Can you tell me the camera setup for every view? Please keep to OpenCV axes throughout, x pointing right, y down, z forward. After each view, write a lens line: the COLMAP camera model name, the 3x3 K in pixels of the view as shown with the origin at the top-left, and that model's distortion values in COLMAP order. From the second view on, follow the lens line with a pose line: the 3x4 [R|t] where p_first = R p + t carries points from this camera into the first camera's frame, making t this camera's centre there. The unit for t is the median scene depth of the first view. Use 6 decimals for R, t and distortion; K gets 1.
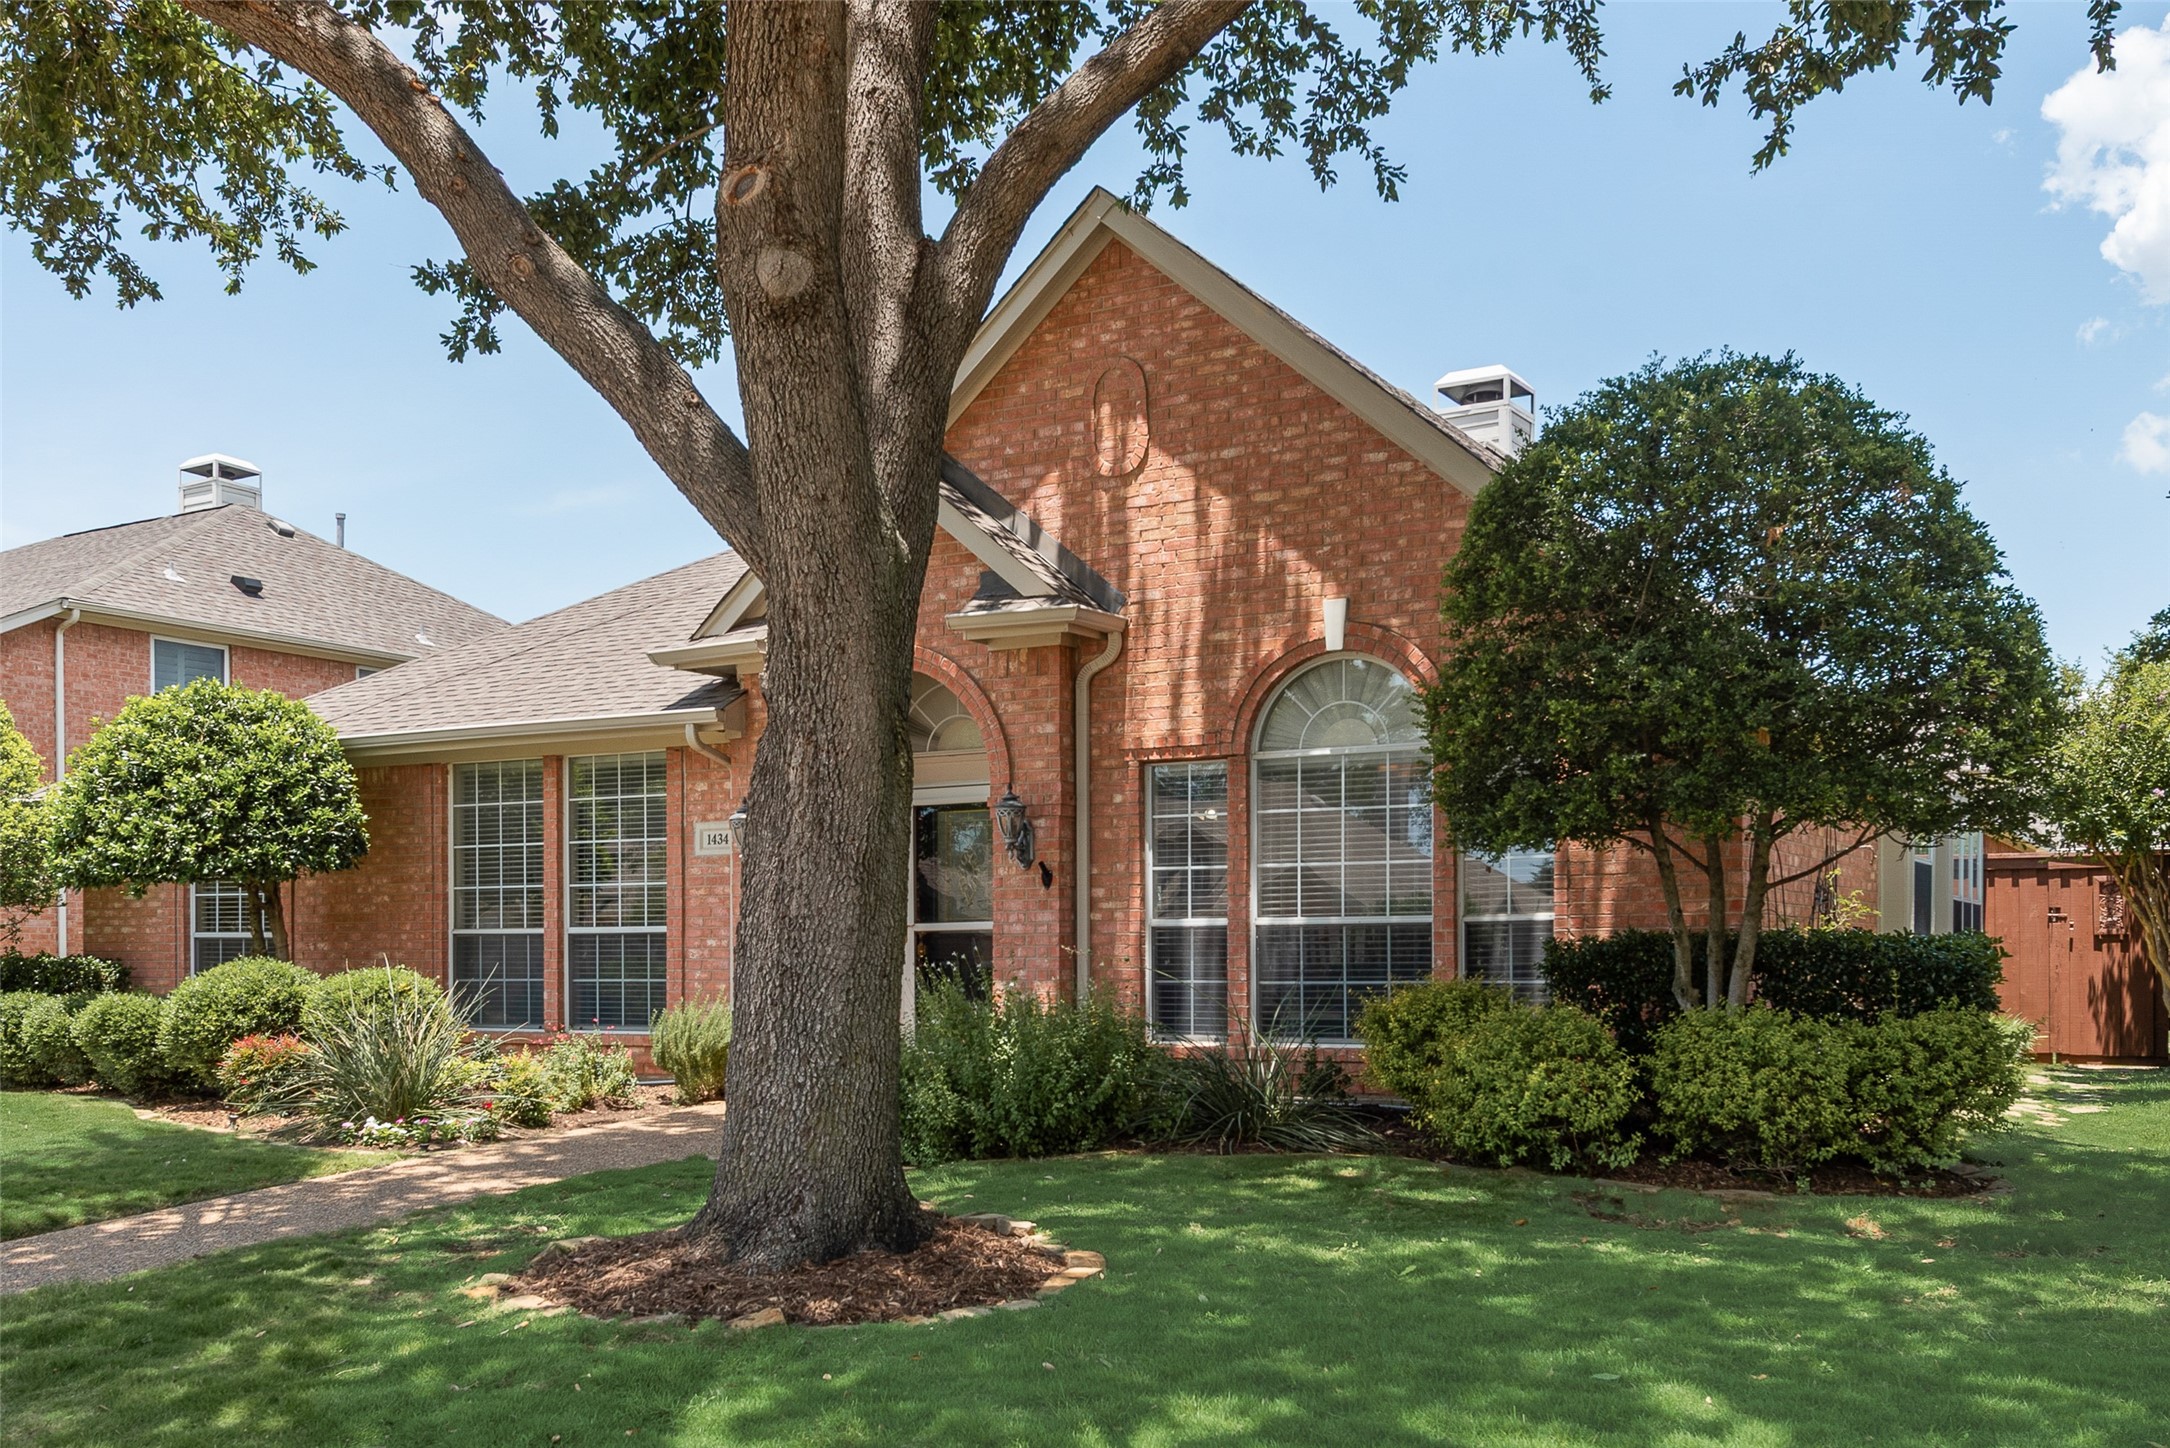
lens RADIAL K [[1231.6, 0, 1085.8], [0, 1231.6, 738.4], [0, 0, 1]] dist [0.002731, 0.000641]
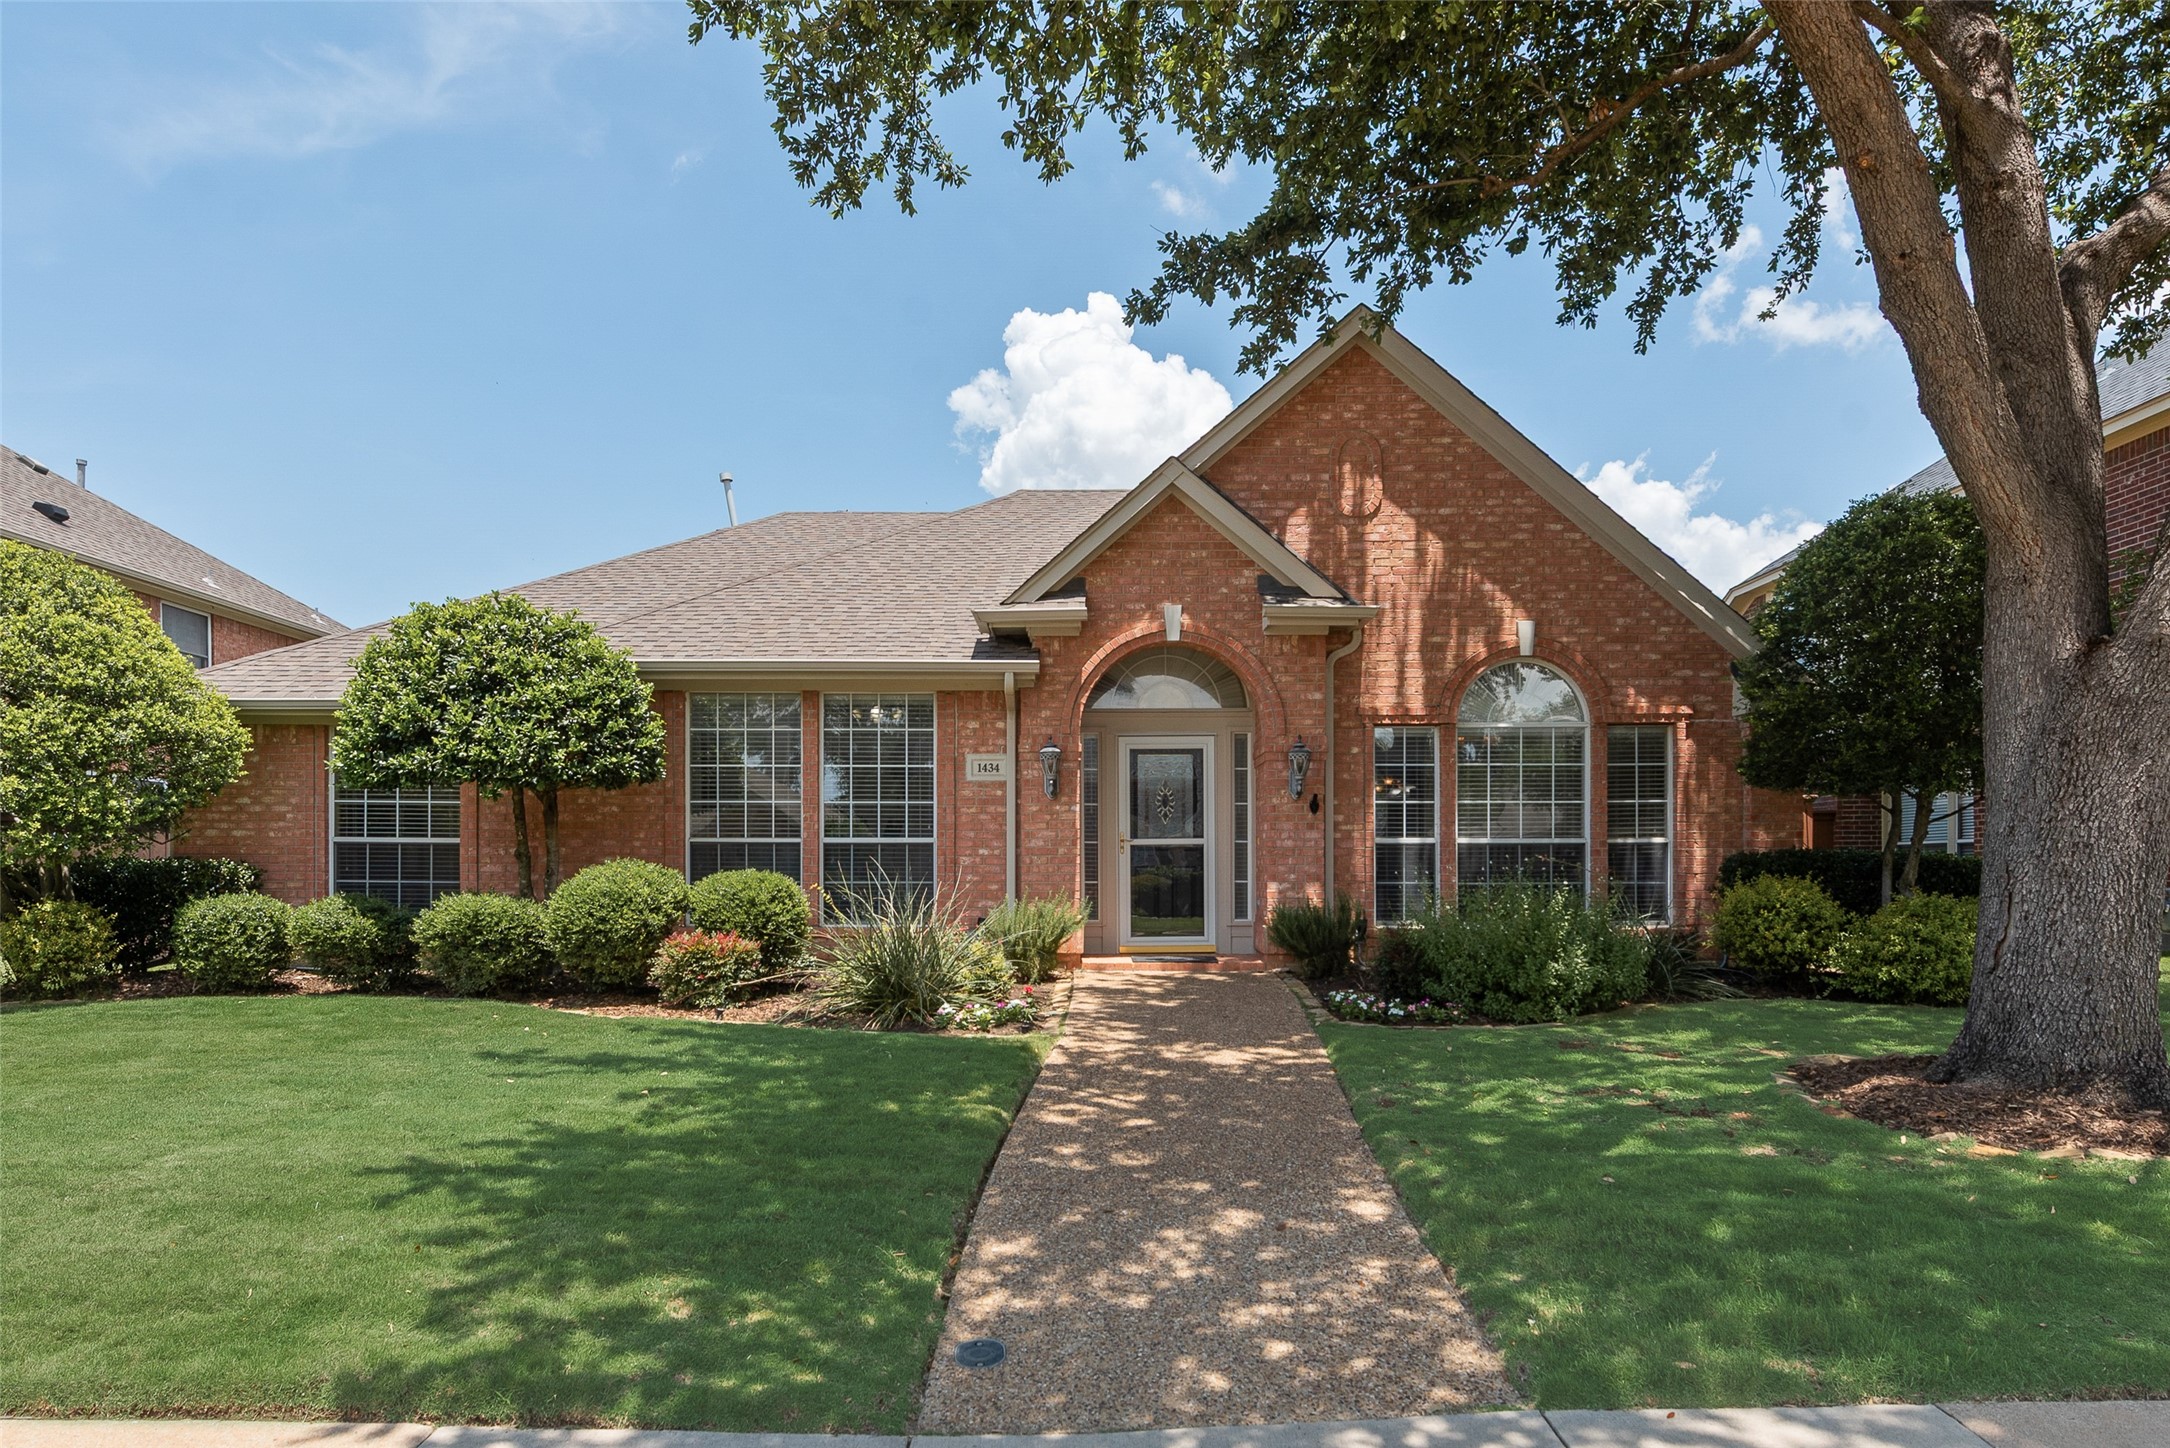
lens RADIAL K [[855.3, 0, 1085.0], [0, 855.3, 724.0], [0, 0, 1]] dist [0.003457, -0.000242]
pose [[0.947798, 0.058971, 0.313370, -0.562240], [-0.061172, 0.998123, -0.002813, 0.040774], [-0.312948, -0.016504, 0.949627, 0.186578]]
